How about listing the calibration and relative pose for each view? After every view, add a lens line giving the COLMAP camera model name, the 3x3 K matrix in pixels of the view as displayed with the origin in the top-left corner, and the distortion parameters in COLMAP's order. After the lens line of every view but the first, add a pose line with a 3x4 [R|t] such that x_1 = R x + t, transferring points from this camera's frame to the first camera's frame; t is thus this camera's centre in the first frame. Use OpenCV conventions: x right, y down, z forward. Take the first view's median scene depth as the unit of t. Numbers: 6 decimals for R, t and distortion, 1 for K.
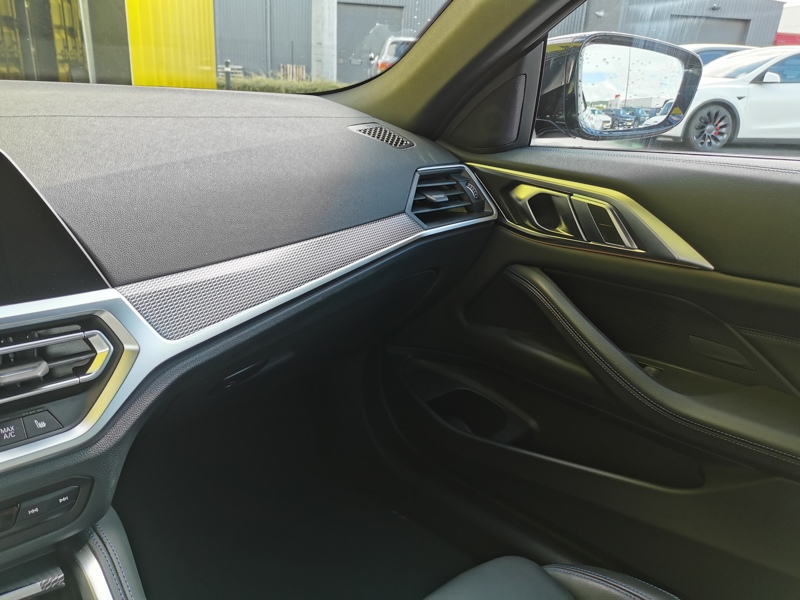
lens RADIAL K [[621.6, 0, 400.4], [0, 621.6, 312.0], [0, 0, 1]] dist [0.008273, -0.000506]
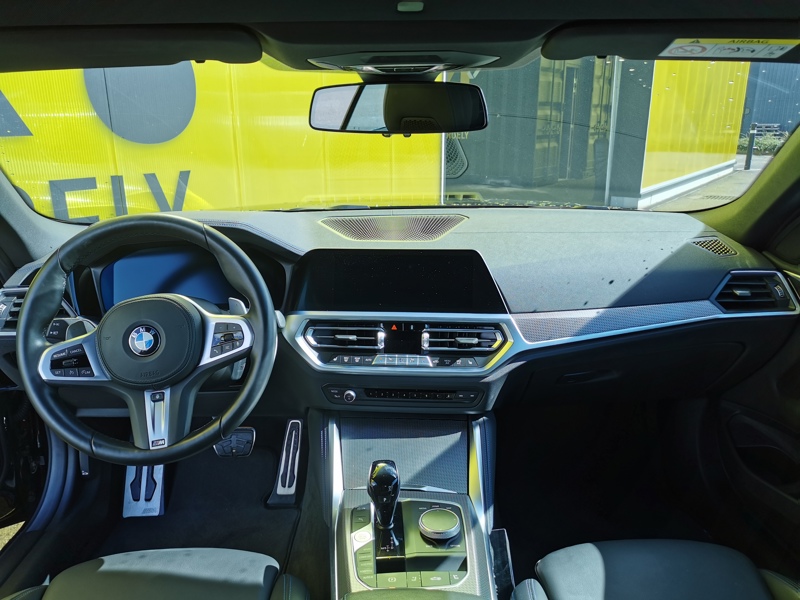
lens RADIAL K [[621.6, 0, 400.4], [0, 621.6, 312.0], [0, 0, 1]] dist [0.008273, -0.000506]
pose [[0.719638, 0.150611, -0.677818, 0.741672], [-0.208691, 0.977972, -0.004262, 0.044181], [0.662245, 0.144522, 0.735217, -0.881147]]
